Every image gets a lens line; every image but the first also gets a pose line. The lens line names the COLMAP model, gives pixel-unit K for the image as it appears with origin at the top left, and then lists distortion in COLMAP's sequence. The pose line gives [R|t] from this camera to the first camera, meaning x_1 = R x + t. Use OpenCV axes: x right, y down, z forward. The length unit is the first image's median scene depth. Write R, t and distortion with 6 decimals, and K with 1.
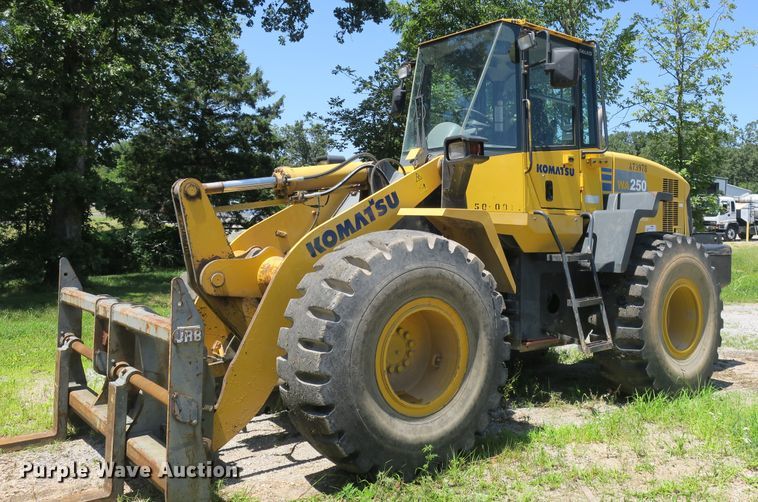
lens RADIAL K [[666.5, 0, 405.0], [0, 666.5, 243.8], [0, 0, 1]] dist [-0.003644, -0.017024]
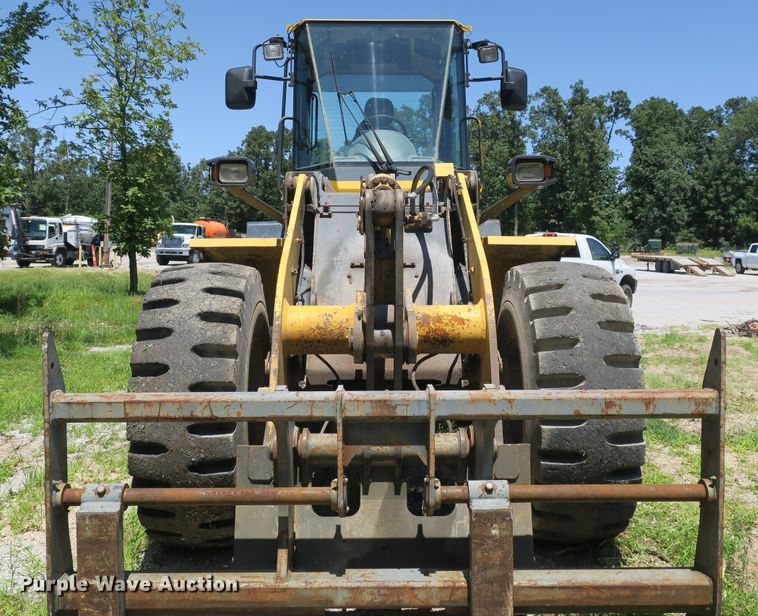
lens RADIAL K [[770.6, 0, 373.6], [0, 770.6, 308.8], [0, 0, 1]] dist [-0.015099, 0.000000]
pose [[0.615563, -0.067535, 0.785189, -0.720440], [0.029128, 0.997590, 0.062968, -0.022843], [-0.787549, -0.015890, 0.616047, 0.419967]]
